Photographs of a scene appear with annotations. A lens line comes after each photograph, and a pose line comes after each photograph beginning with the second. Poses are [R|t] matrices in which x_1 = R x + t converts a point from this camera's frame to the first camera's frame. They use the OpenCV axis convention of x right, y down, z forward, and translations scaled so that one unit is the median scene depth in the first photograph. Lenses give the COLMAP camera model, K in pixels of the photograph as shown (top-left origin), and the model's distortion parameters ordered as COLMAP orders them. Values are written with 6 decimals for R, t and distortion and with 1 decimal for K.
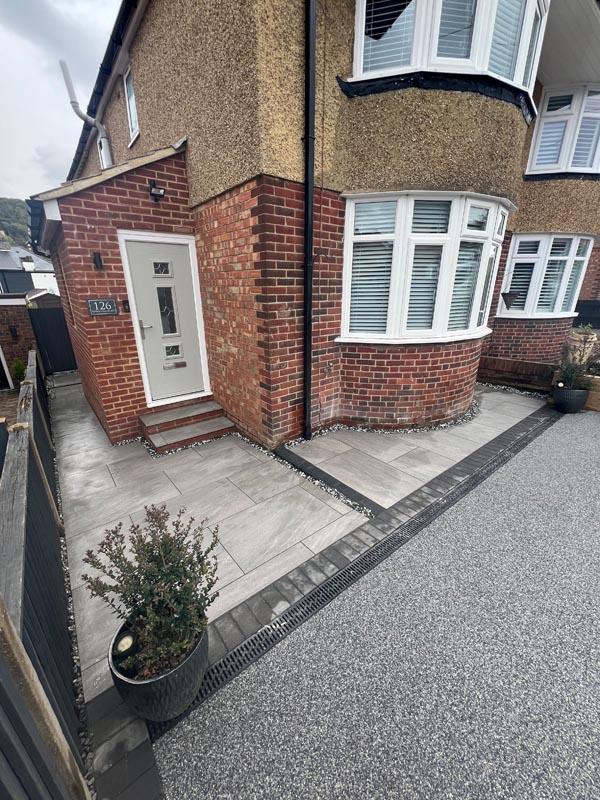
lens RADIAL K [[319.1, 0, 297.9], [0, 319.1, 401.3], [0, 0, 1]] dist [-0.000662, -0.000360]
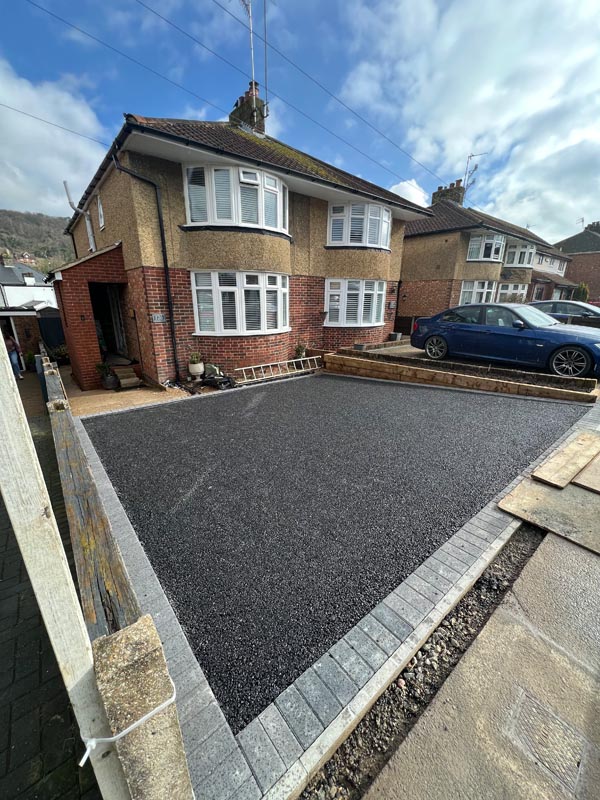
lens RADIAL K [[319.1, 0, 299.6], [0, 319.1, 401.9], [0, 0, 1]] dist [-0.000662, -0.000360]
pose [[0.999821, 0.006561, 0.017760, 0.830504], [-0.005966, 0.999425, -0.033375, 0.336128], [-0.017969, 0.033264, 0.999285, -1.153713]]
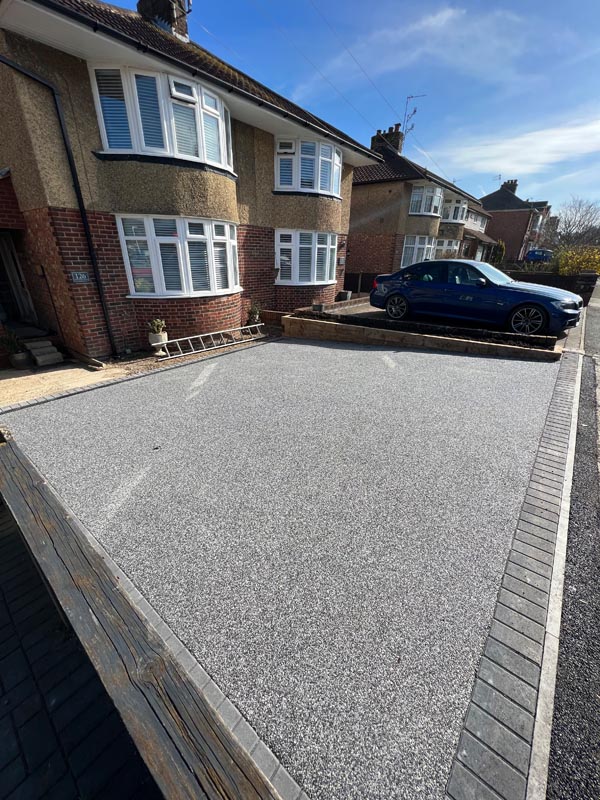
lens RADIAL K [[319.1, 0, 298.3], [0, 319.1, 401.9], [0, 0, 1]] dist [-0.000662, -0.000360]
pose [[0.976257, -0.071472, 0.204483, 0.668907], [0.053032, 0.994132, 0.094288, 0.276596], [-0.210022, -0.081205, 0.974318, -0.983612]]
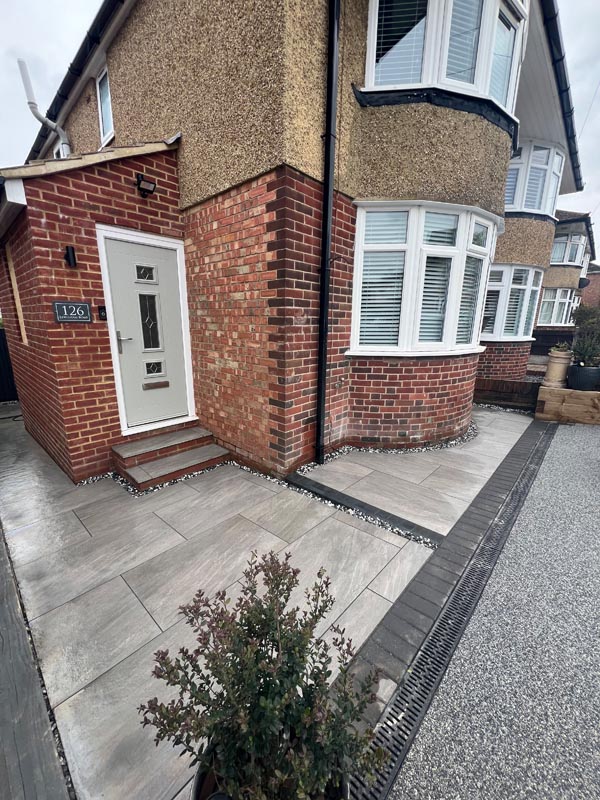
lens RADIAL K [[319.1, 0, 298.0], [0, 319.1, 401.5], [0, 0, 1]] dist [-0.000662, -0.000360]
pose [[0.988262, -0.021345, 0.151272, -0.170775], [0.036822, 0.994280, -0.100261, 0.036523], [-0.148267, 0.104655, 0.983394, 0.132317]]
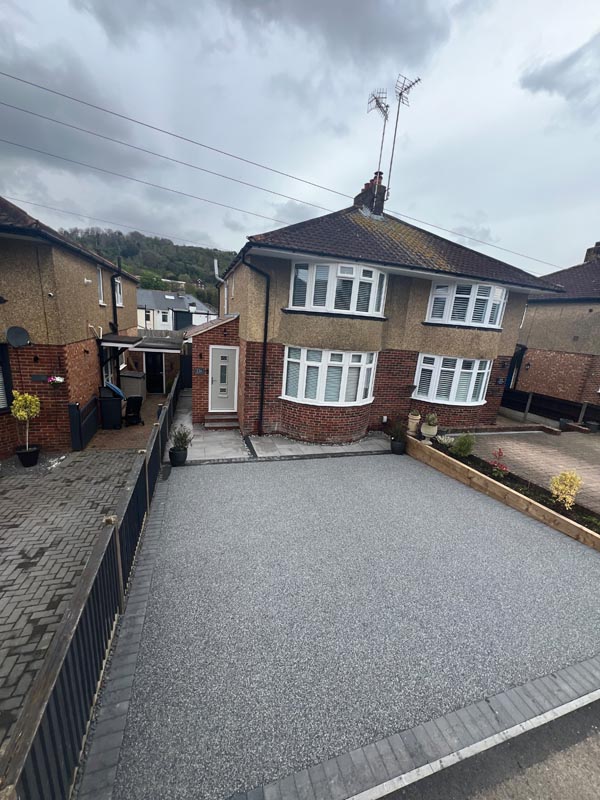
lens RADIAL K [[319.1, 0, 299.8], [0, 319.1, 402.0], [0, 0, 1]] dist [-0.000662, -0.000360]
pose [[0.933284, 0.165076, -0.318953, 1.087764], [-0.199615, 0.976718, -0.078587, -0.001951], [0.298554, 0.137012, 0.944507, -1.262097]]
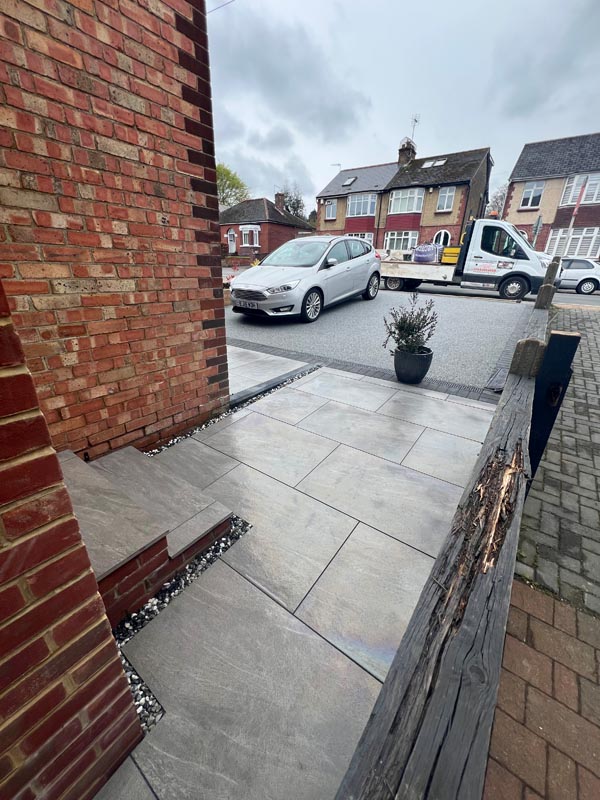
lens RADIAL K [[319.1, 0, 298.8], [0, 319.1, 402.2], [0, 0, 1]] dist [-0.000662, -0.000360]
pose [[-0.266650, -0.379932, 0.885748, -0.831741], [0.309930, 0.836407, 0.452070, -0.159900], [-0.912601, 0.395064, -0.105276, 0.938757]]
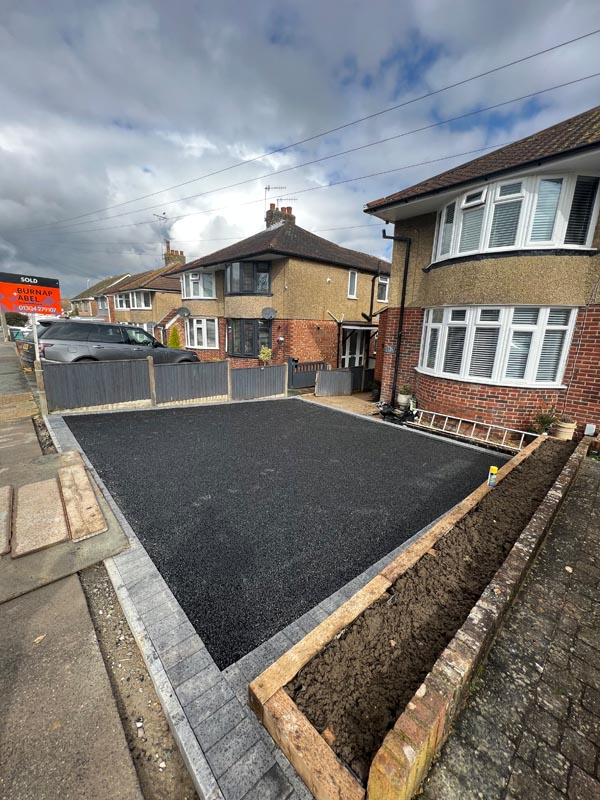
lens RADIAL K [[319.1, 0, 299.5], [0, 319.1, 403.7], [0, 0, 1]] dist [-0.000662, -0.000360]
pose [[0.068978, 0.251097, -0.965501, 2.359356], [-0.370267, 0.905122, 0.208941, -0.142053], [0.926361, 0.343081, 0.155407, 0.016632]]
